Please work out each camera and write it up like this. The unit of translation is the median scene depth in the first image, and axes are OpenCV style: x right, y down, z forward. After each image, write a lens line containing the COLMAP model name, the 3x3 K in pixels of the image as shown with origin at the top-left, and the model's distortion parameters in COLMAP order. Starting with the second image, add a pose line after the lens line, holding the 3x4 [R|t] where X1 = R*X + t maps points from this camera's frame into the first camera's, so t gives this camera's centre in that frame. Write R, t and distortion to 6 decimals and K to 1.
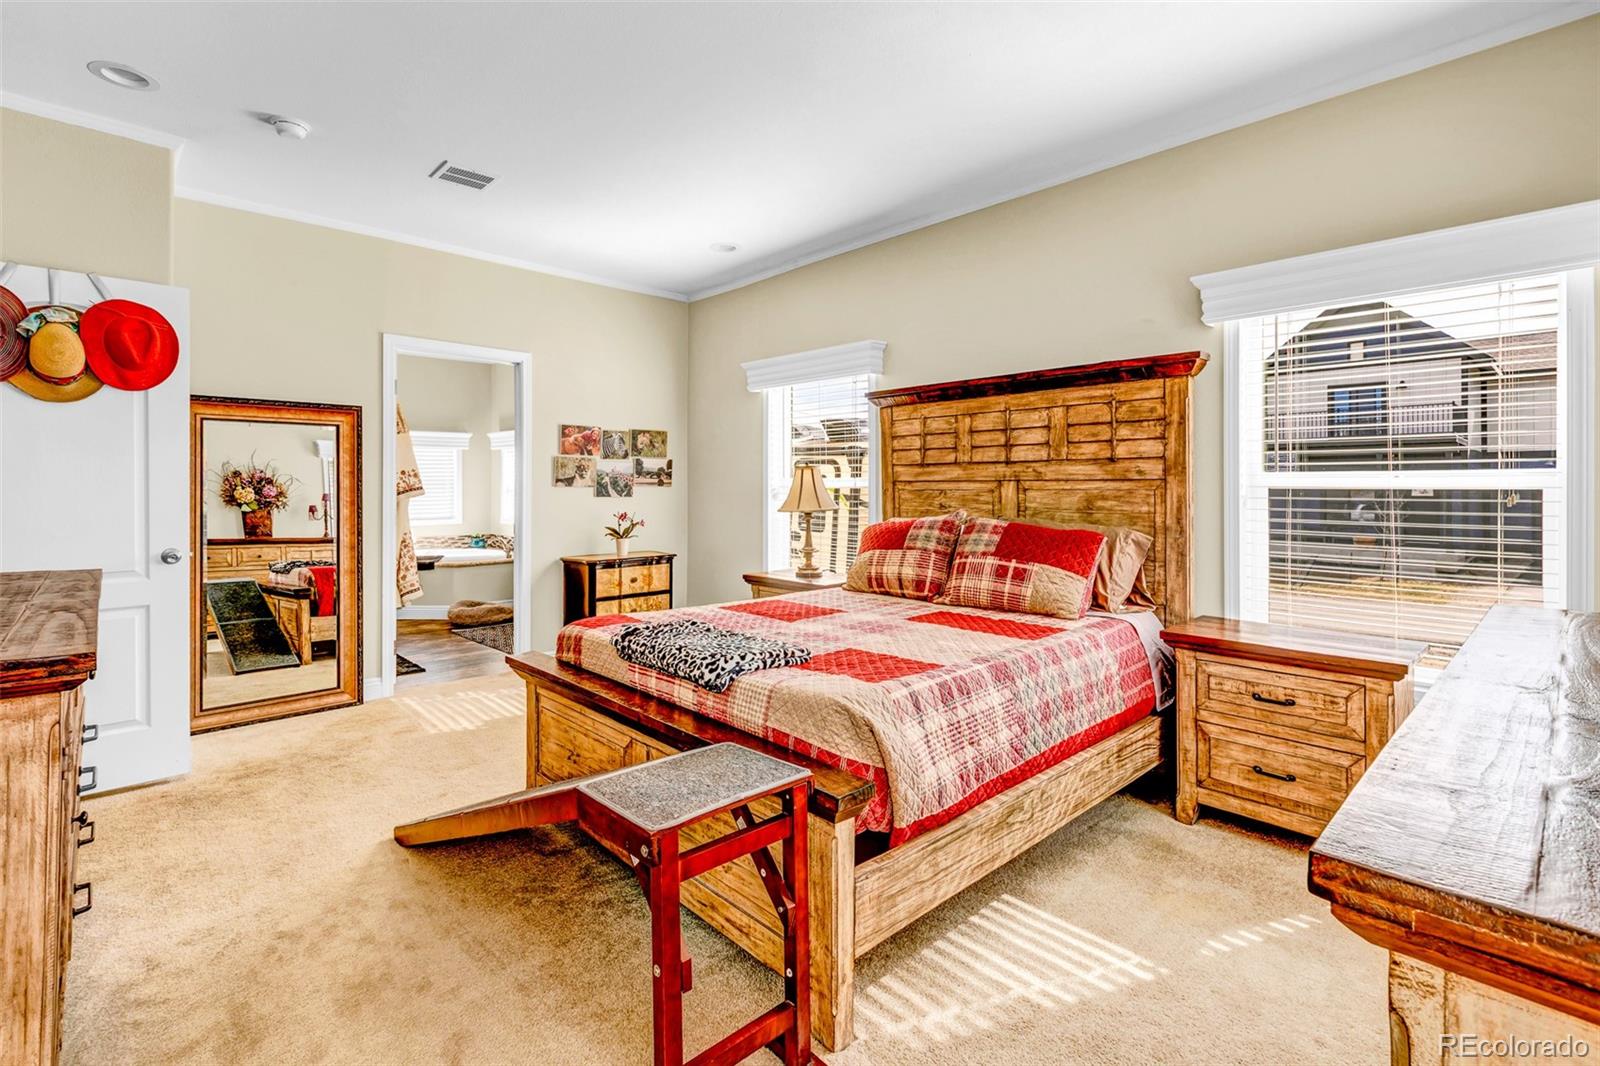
lens RADIAL K [[733.8, 0, 789.3], [0, 733.8, 485.0], [0, 0, 1]] dist [0.000335, 0.000019]
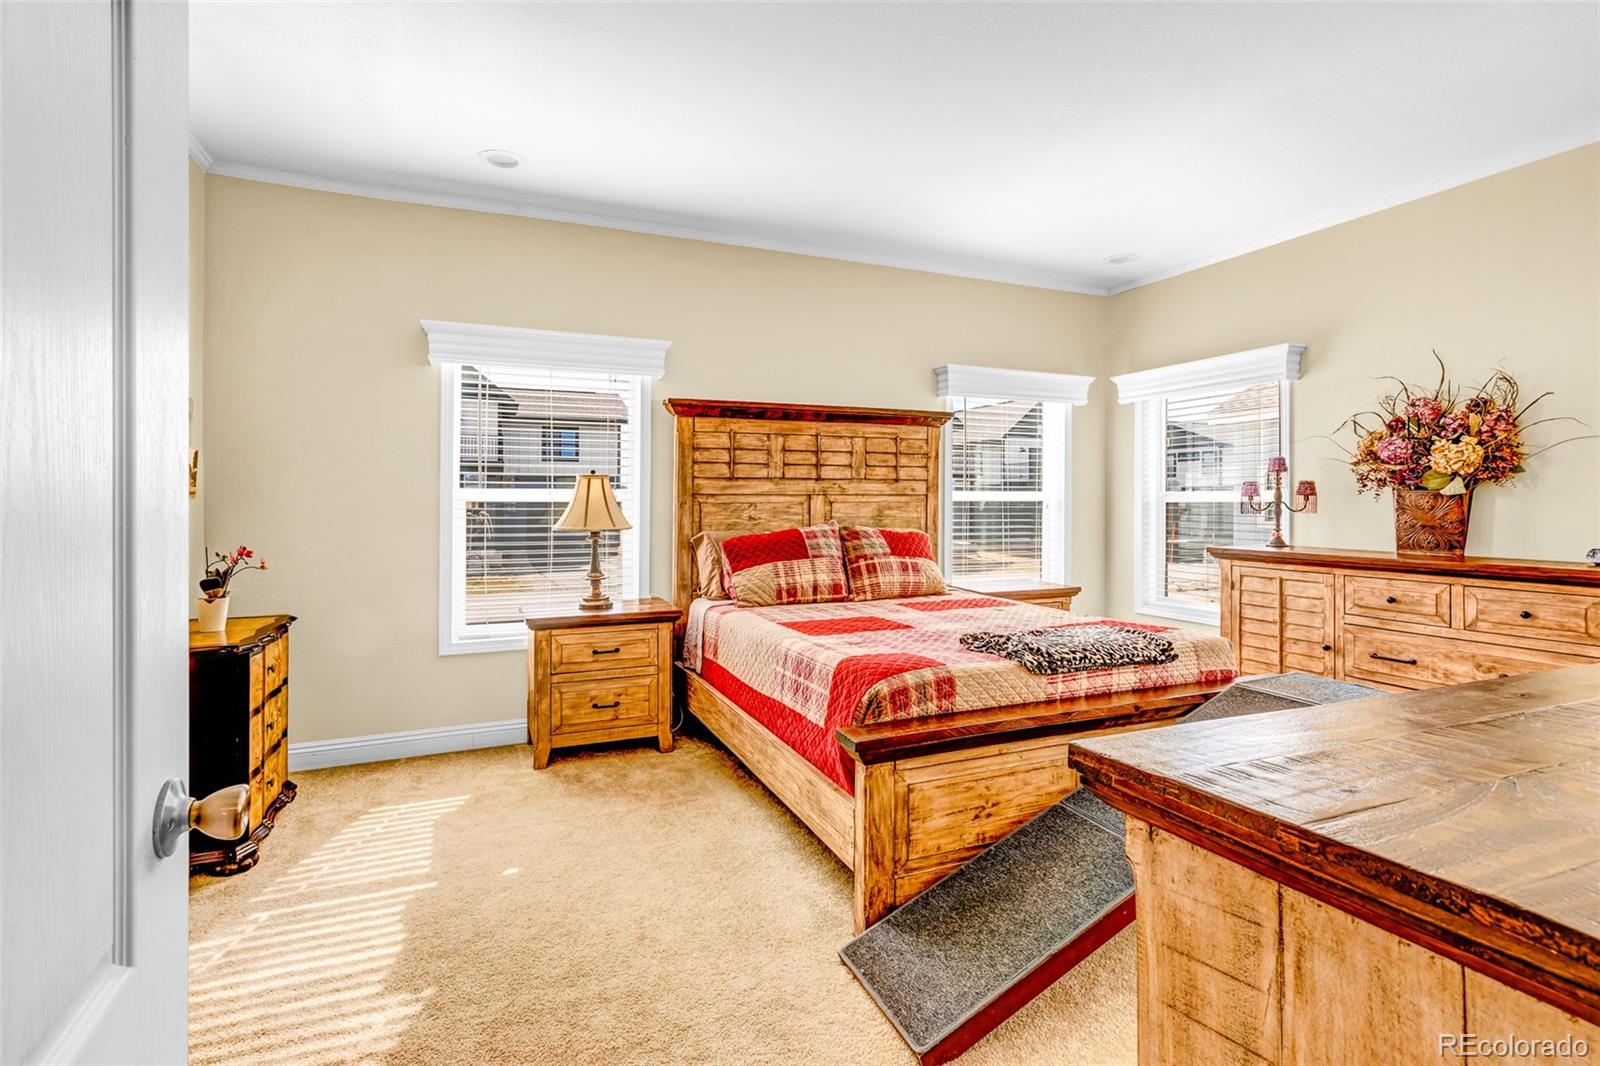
lens RADIAL K [[733.8, 0, 759.9], [0, 733.8, 510.8], [0, 0, 1]] dist [0.000335, 0.000019]
pose [[0.368859, -0.012094, 0.929407, -0.834270], [-0.001828, 0.999904, 0.013737, 0.003716], [-0.929484, -0.006766, 0.368802, 0.650625]]
